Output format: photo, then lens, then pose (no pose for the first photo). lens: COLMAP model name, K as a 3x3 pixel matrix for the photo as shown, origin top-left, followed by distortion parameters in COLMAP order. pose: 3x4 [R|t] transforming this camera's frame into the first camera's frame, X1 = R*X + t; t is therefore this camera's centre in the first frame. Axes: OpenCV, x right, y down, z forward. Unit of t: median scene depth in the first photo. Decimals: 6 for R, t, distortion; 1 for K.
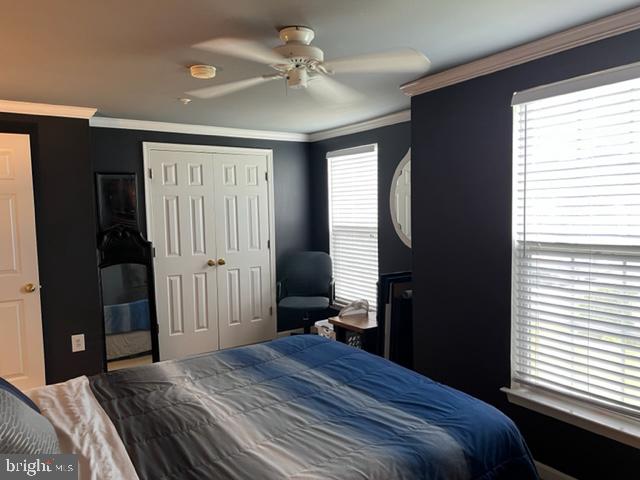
lens RADIAL K [[480.2, 0, 320.0], [0, 480.2, 240.6], [0, 0, 1]] dist [0.051650, -0.058246]
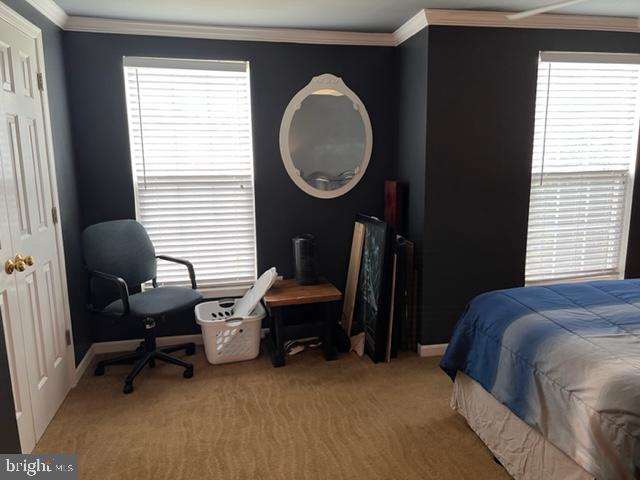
lens RADIAL K [[480.2, 0, 320.4], [0, 480.2, 240.1], [0, 0, 1]] dist [0.051650, -0.058246]
pose [[0.355130, -0.144546, 0.923574, -0.574170], [0.069574, 0.989320, 0.128083, -0.015657], [-0.932224, 0.018771, 0.361394, 0.624113]]
